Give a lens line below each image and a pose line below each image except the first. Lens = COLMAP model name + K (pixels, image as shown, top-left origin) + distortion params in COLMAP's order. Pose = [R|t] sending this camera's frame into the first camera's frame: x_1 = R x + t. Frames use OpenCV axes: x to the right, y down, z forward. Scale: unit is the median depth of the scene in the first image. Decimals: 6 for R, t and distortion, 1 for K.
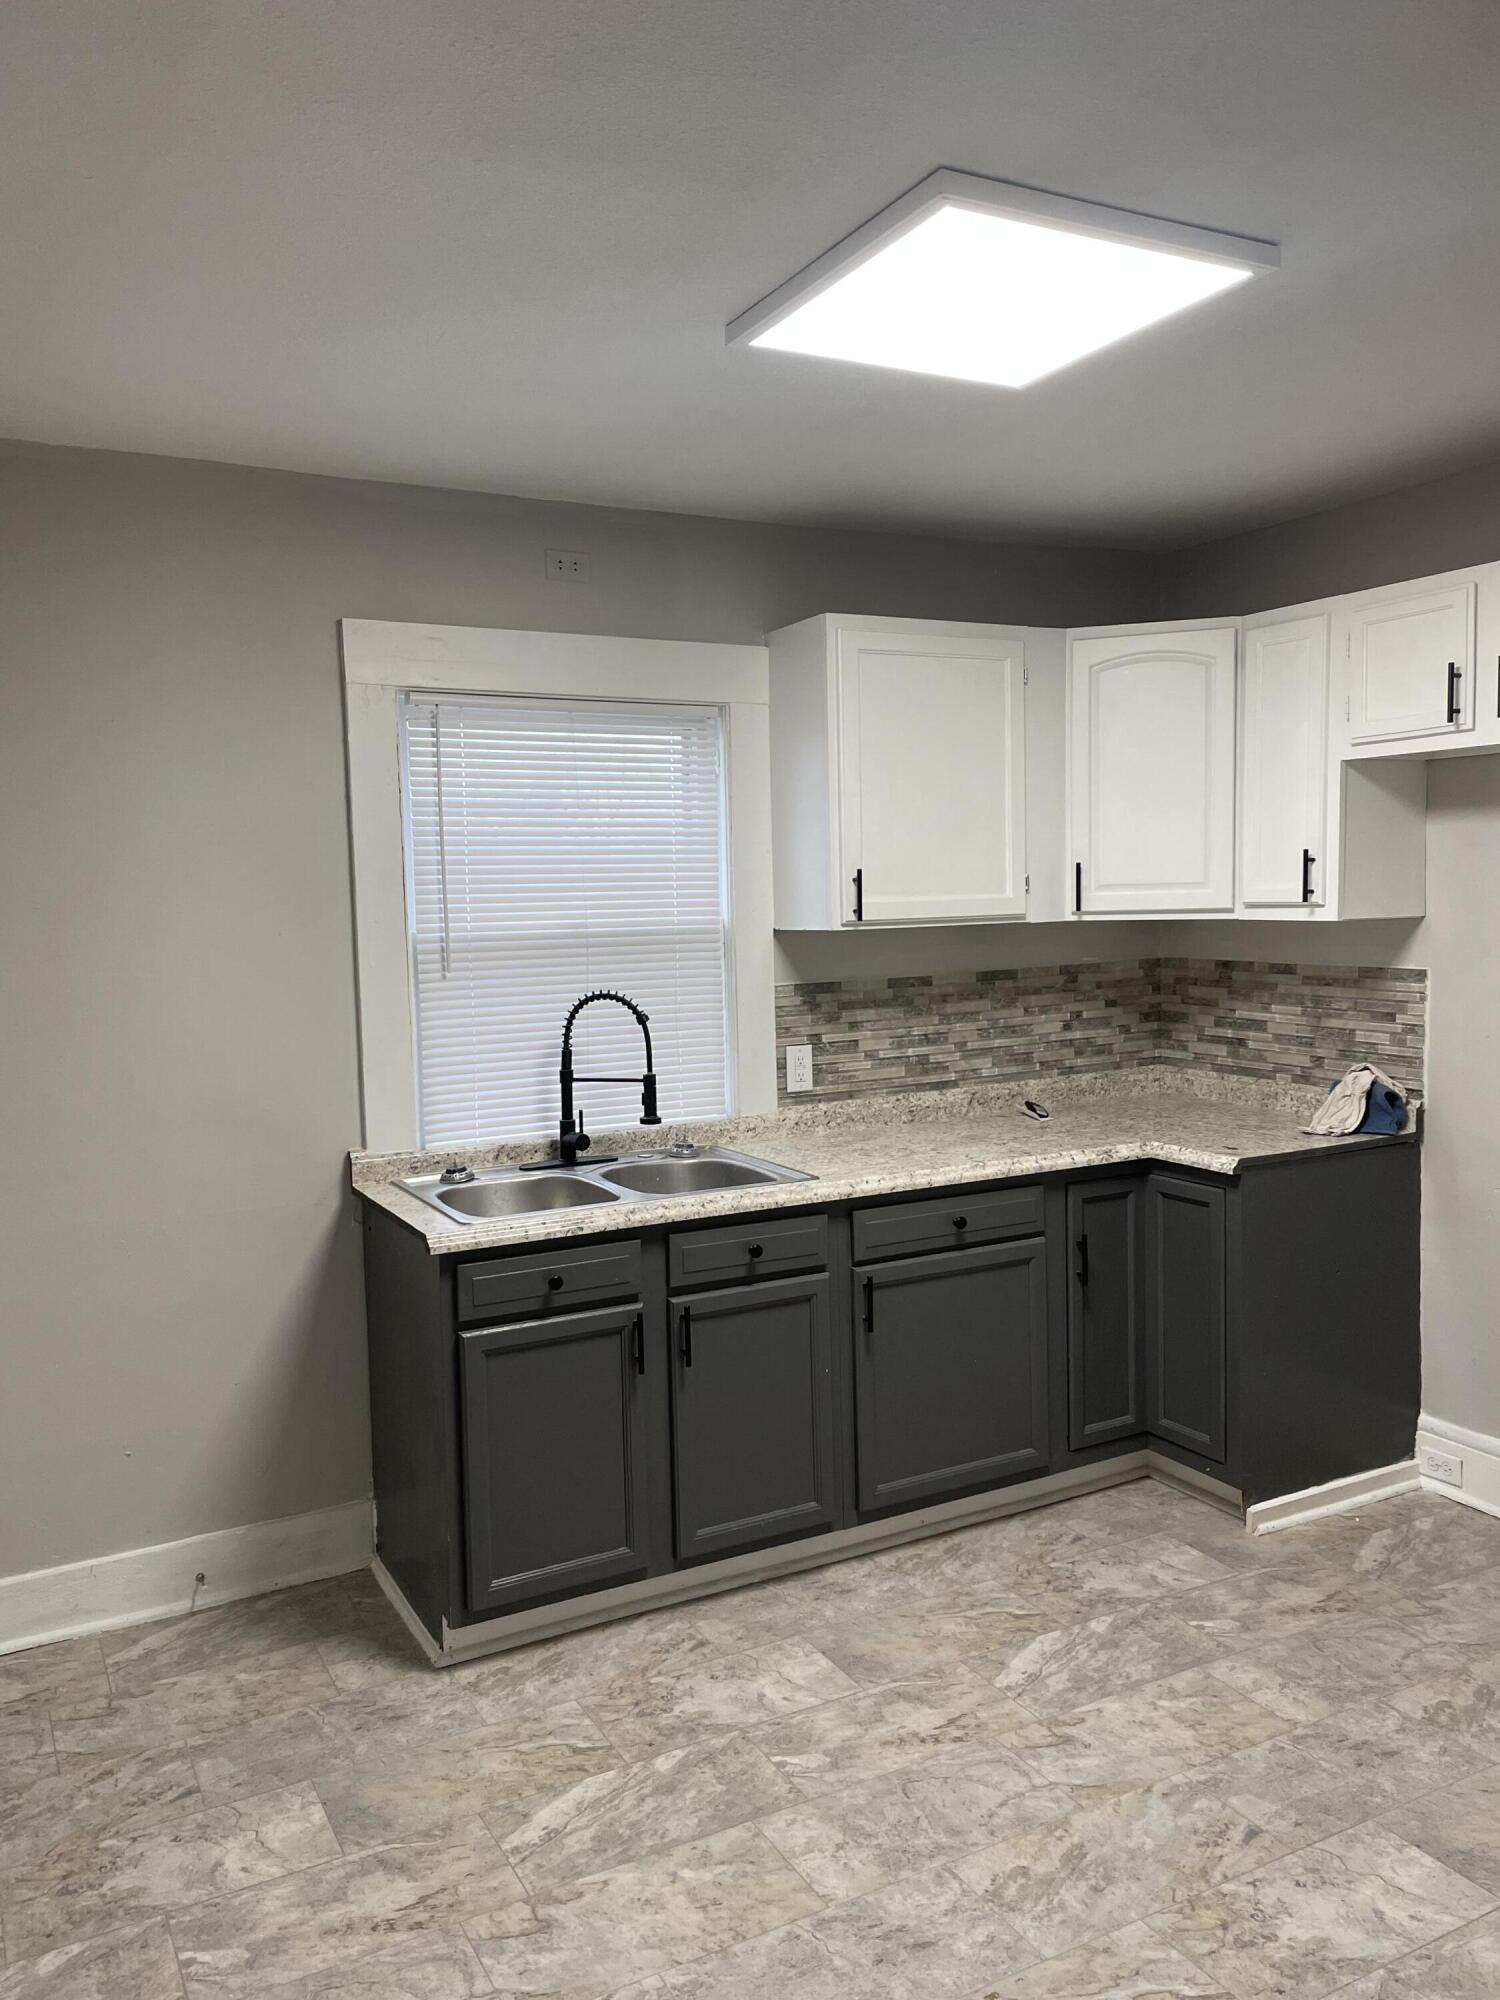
lens RADIAL K [[1505.8, 0, 735.2], [0, 1505.8, 1008.3], [0, 0, 1]] dist [0.067855, -0.066204]
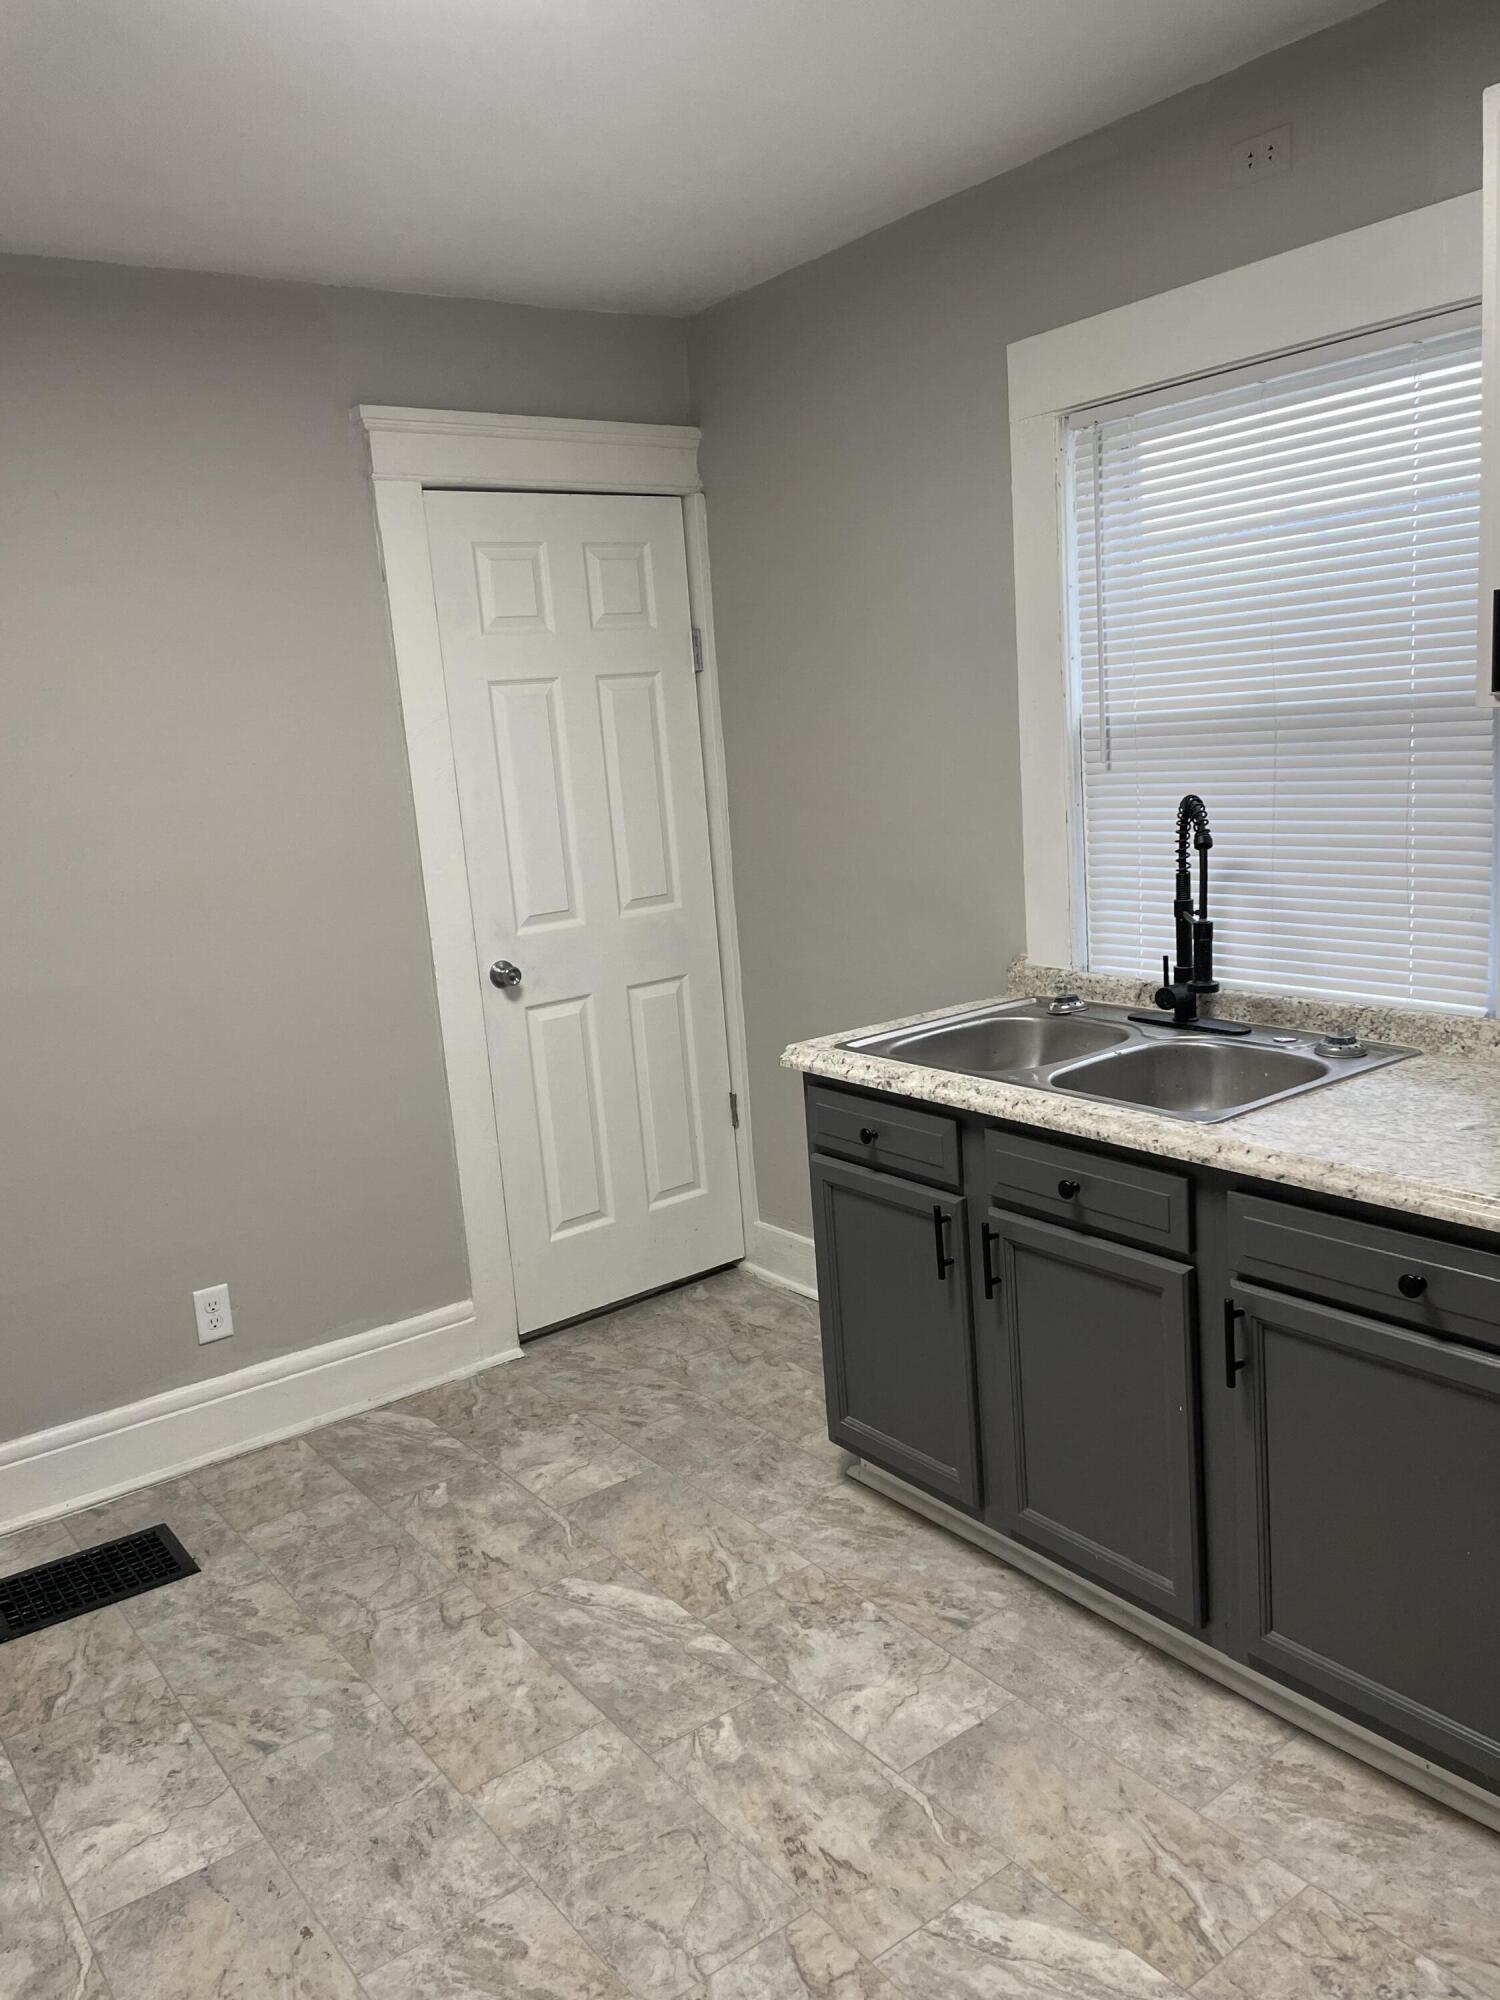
lens RADIAL K [[1505.8, 0, 732.3], [0, 1505.8, 990.5], [0, 0, 1]] dist [0.067855, -0.066204]
pose [[0.151118, 0.192412, -0.969609, 0.737565], [-0.000954, 0.980901, 0.194504, -0.075976], [0.988515, -0.028468, 0.148415, 0.832688]]
